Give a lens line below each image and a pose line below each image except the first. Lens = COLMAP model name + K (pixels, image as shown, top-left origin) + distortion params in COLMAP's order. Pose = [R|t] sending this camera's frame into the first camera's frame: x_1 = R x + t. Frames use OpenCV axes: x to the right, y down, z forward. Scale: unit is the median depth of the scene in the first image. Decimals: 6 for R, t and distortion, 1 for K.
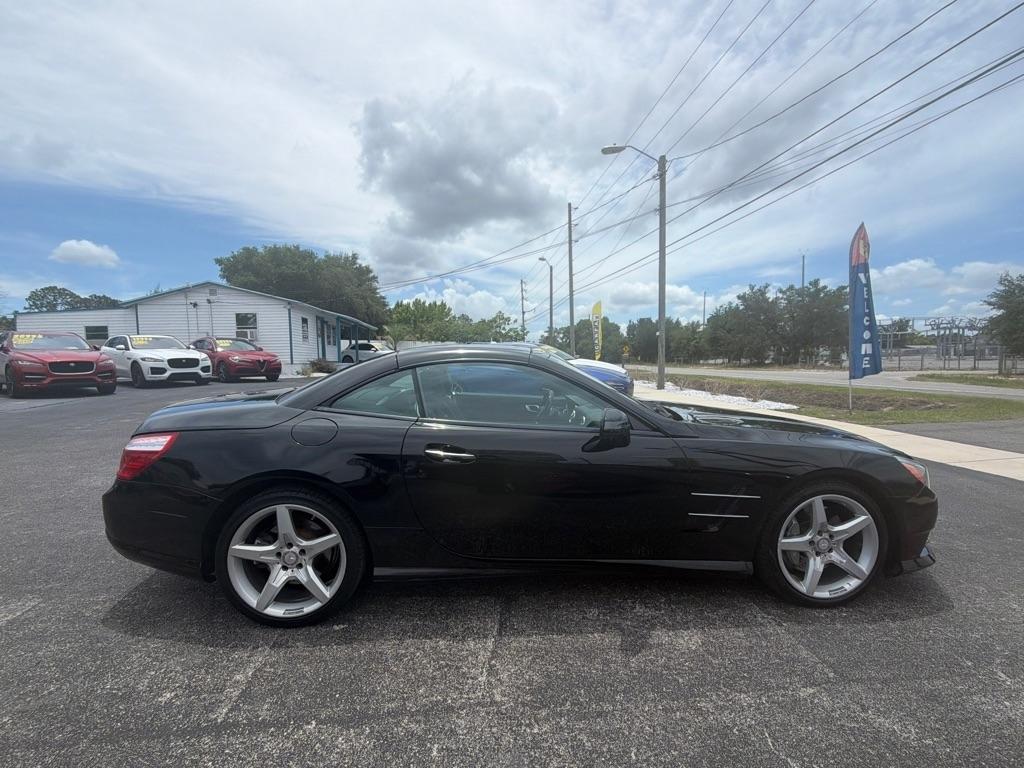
lens RADIAL K [[447.0, 0, 510.6], [0, 447.0, 384.5], [0, 0, 1]] dist [-0.000960, 0.000842]
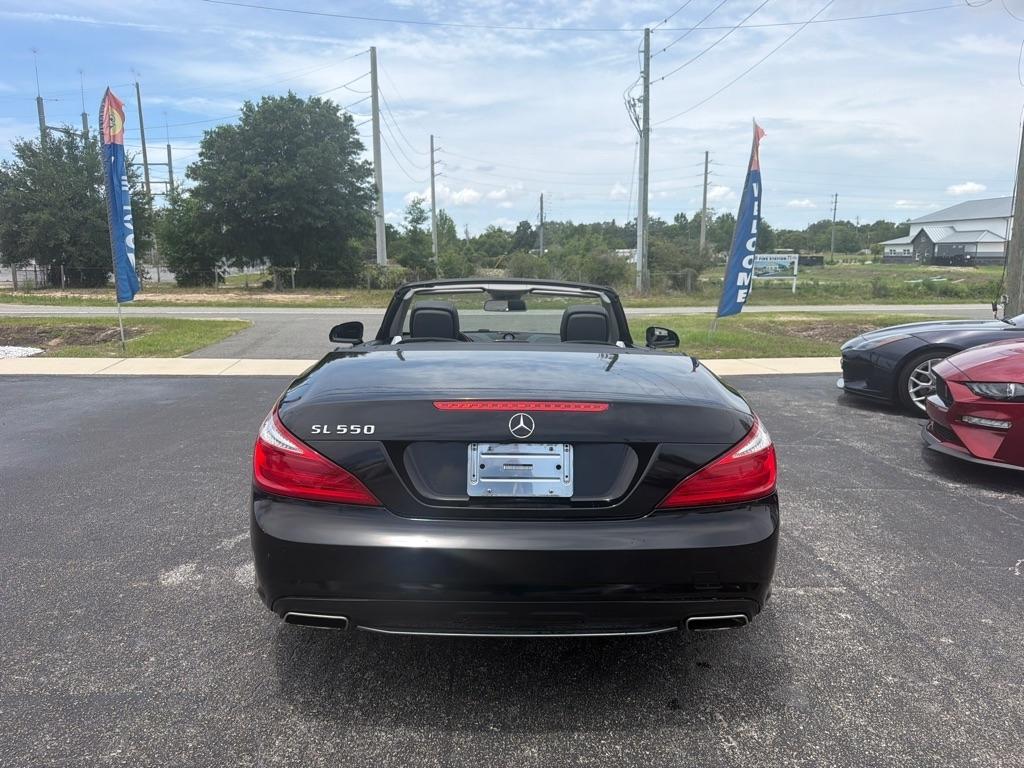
lens RADIAL K [[714.1, 0, 511.8], [0, 714.1, 390.1], [0, 0, 1]] dist [0.027703, -0.039845]
pose [[0.050804, -0.162799, 0.985350, -1.082384], [0.051709, 0.985730, 0.160195, -0.067900], [-0.997369, 0.042813, 0.058497, 0.749078]]
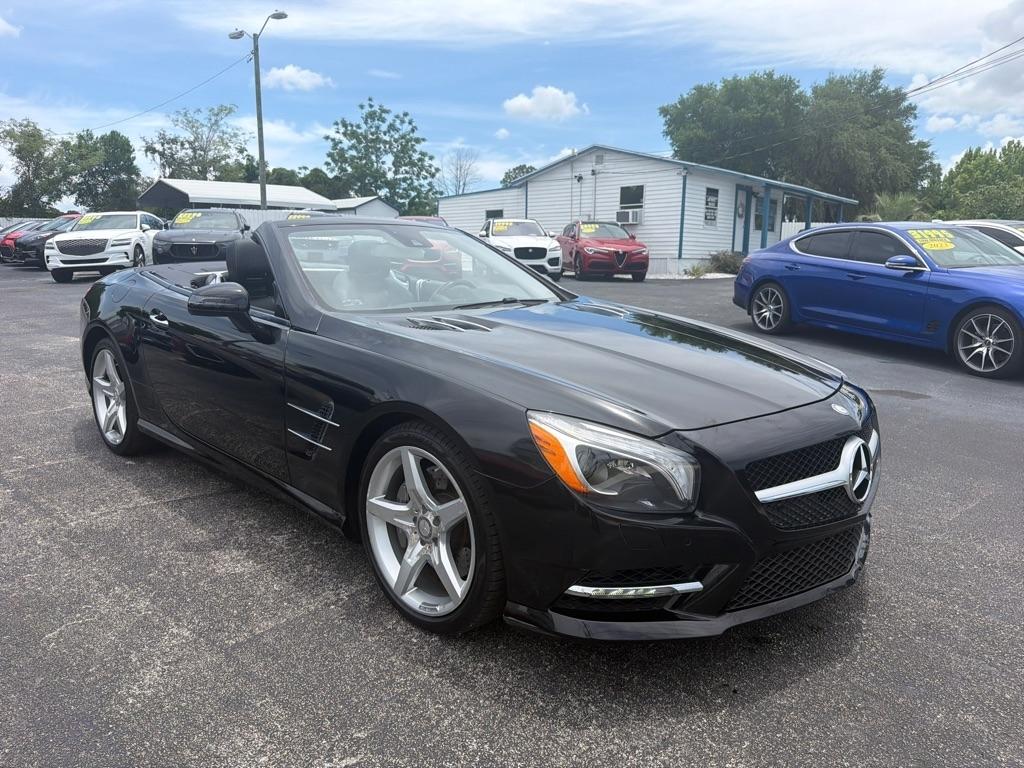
lens RADIAL K [[714.1, 0, 514.9], [0, 714.1, 390.1], [0, 0, 1]] dist [0.027703, -0.039845]
pose [[0.681819, 0.153904, -0.715148, 0.897504], [-0.062560, 0.986304, 0.152614, 0.007199], [0.728841, -0.059315, 0.682109, 0.266596]]
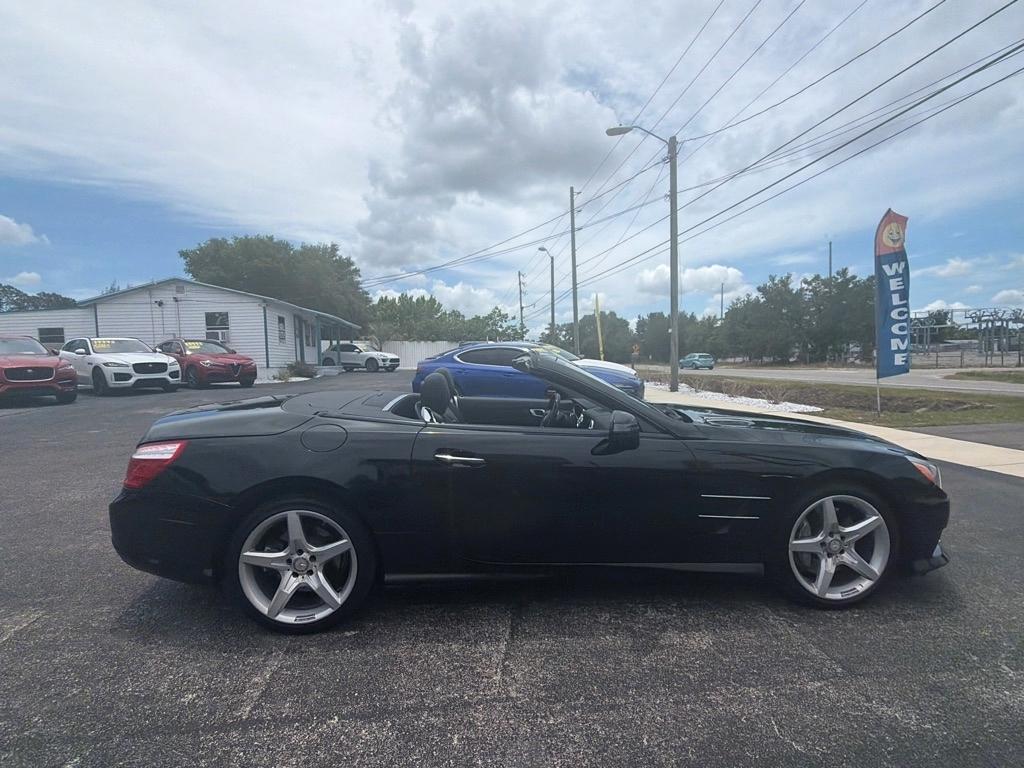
lens RADIAL K [[497.7, 0, 511.2], [0, 497.7, 383.1], [0, 0, 1]] dist [-0.000629, 0.000431]
pose [[0.999927, -0.010362, 0.006204, -0.014713], [0.010421, 0.999901, -0.009458, -0.000644], [-0.006106, 0.009522, 0.999936, -0.066305]]
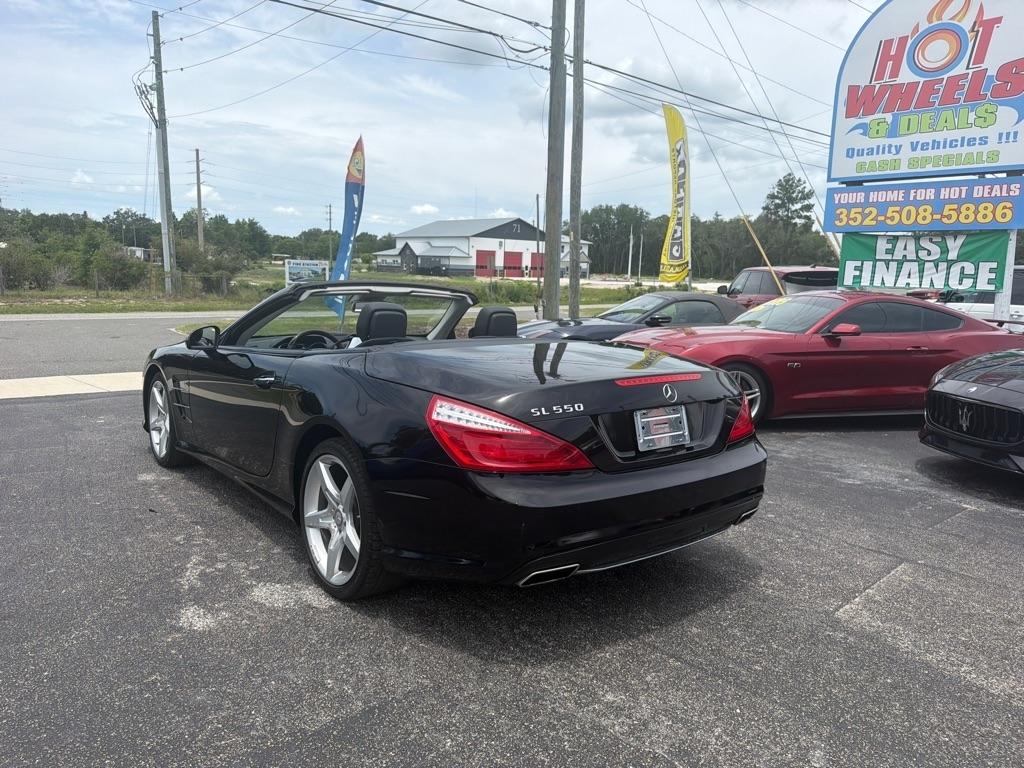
lens RADIAL K [[714.1, 0, 512.4], [0, 714.1, 380.2], [0, 0, 1]] dist [0.027703, -0.039845]
pose [[-0.577520, -0.124346, 0.806851, -1.048239], [0.018803, 0.986044, 0.165421, -0.091692], [-0.816160, 0.110705, -0.567122, 1.324405]]
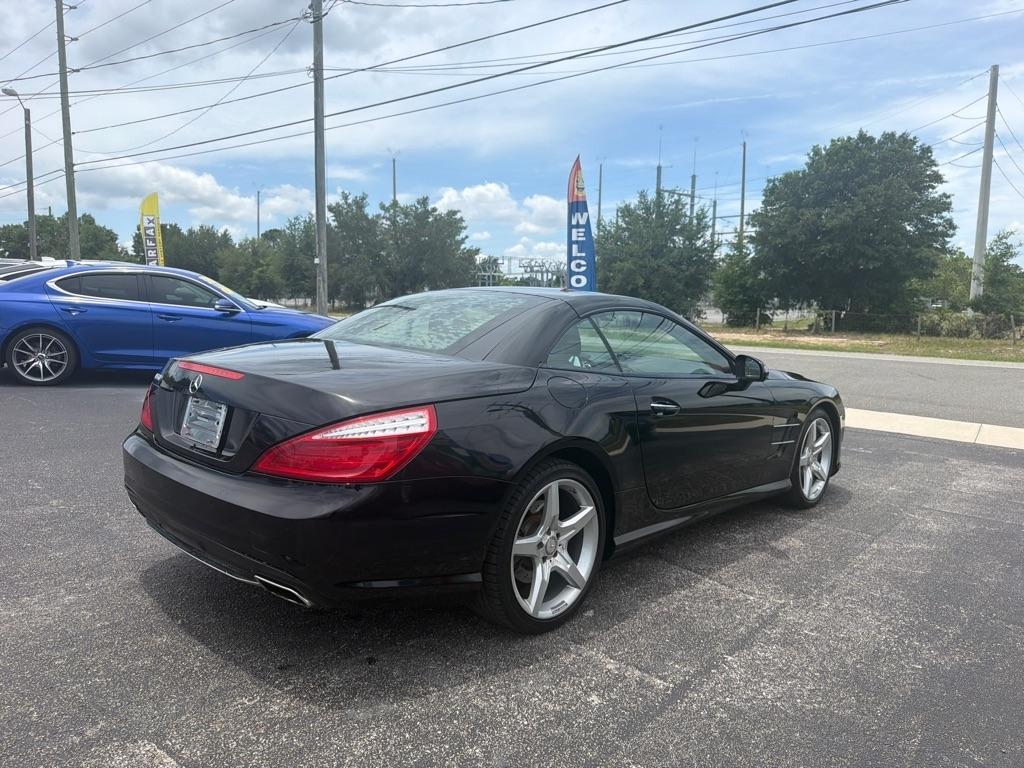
lens RADIAL K [[714.1, 0, 512.5], [0, 714.1, 384.3], [0, 0, 1]] dist [0.027703, -0.039845]
pose [[0.732861, -0.052442, 0.678354, -0.797939], [0.008988, 0.997684, 0.067418, 0.001692], [-0.680319, -0.043311, 0.731635, 0.058606]]
